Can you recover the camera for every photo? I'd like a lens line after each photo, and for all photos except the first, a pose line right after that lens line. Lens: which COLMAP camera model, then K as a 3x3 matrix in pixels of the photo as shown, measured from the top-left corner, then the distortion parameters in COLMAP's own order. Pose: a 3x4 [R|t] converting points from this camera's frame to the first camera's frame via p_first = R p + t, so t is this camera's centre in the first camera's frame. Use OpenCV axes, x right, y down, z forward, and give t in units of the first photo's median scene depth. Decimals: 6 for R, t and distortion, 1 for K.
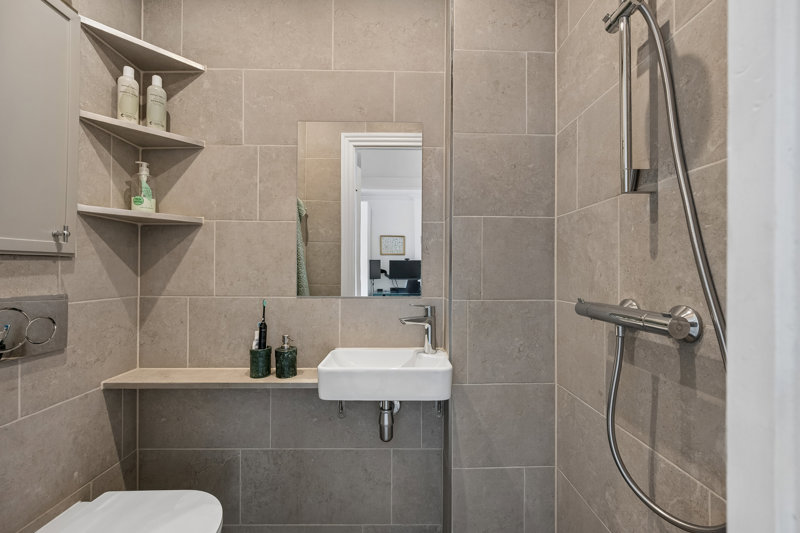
lens RADIAL K [[315.4, 0, 400.0], [0, 315.4, 266.5], [0, 0, 1]] dist [-0.000283, 0.000499]
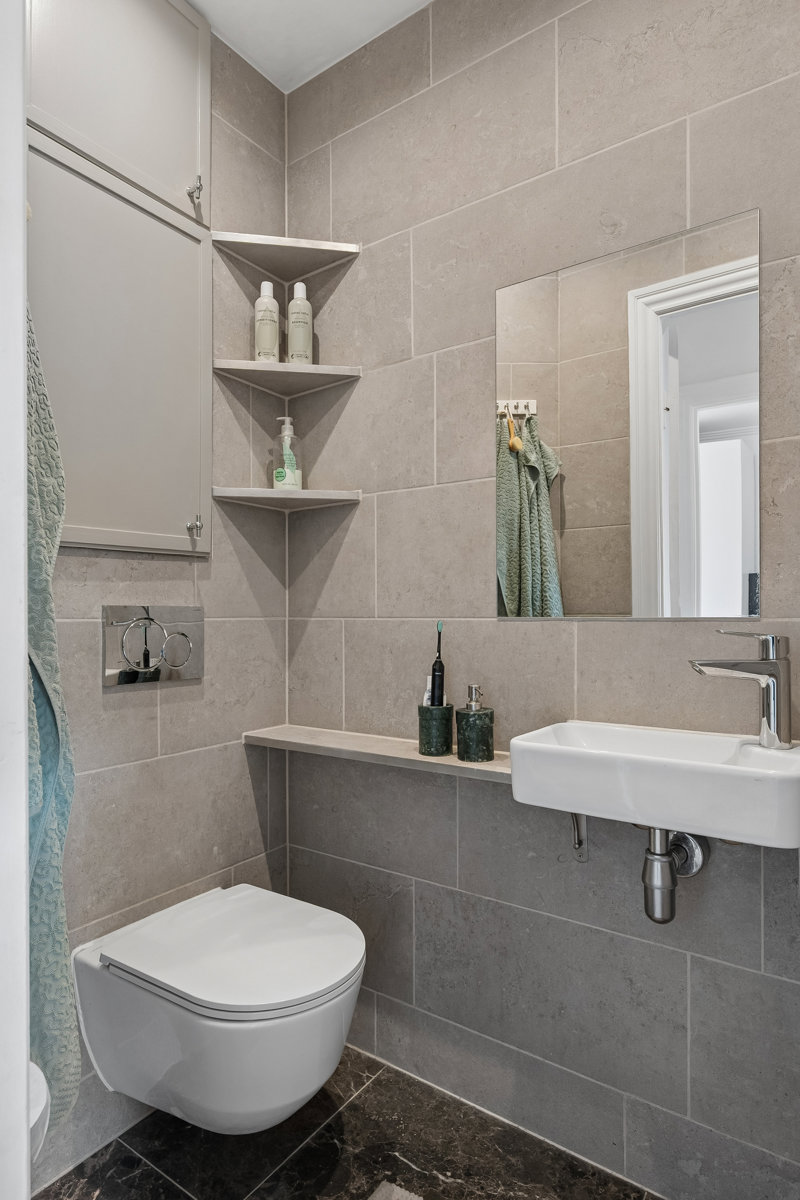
lens RADIAL K [[662.2, 0, 400.4], [0, 662.2, 604.2], [0, 0, 1]] dist [0.001710, 0.000375]
pose [[0.813739, -0.014464, -0.581051, 0.200926], [0.015665, 0.999873, -0.002951, 0.076329], [0.581019, -0.006701, 0.813862, -0.010972]]
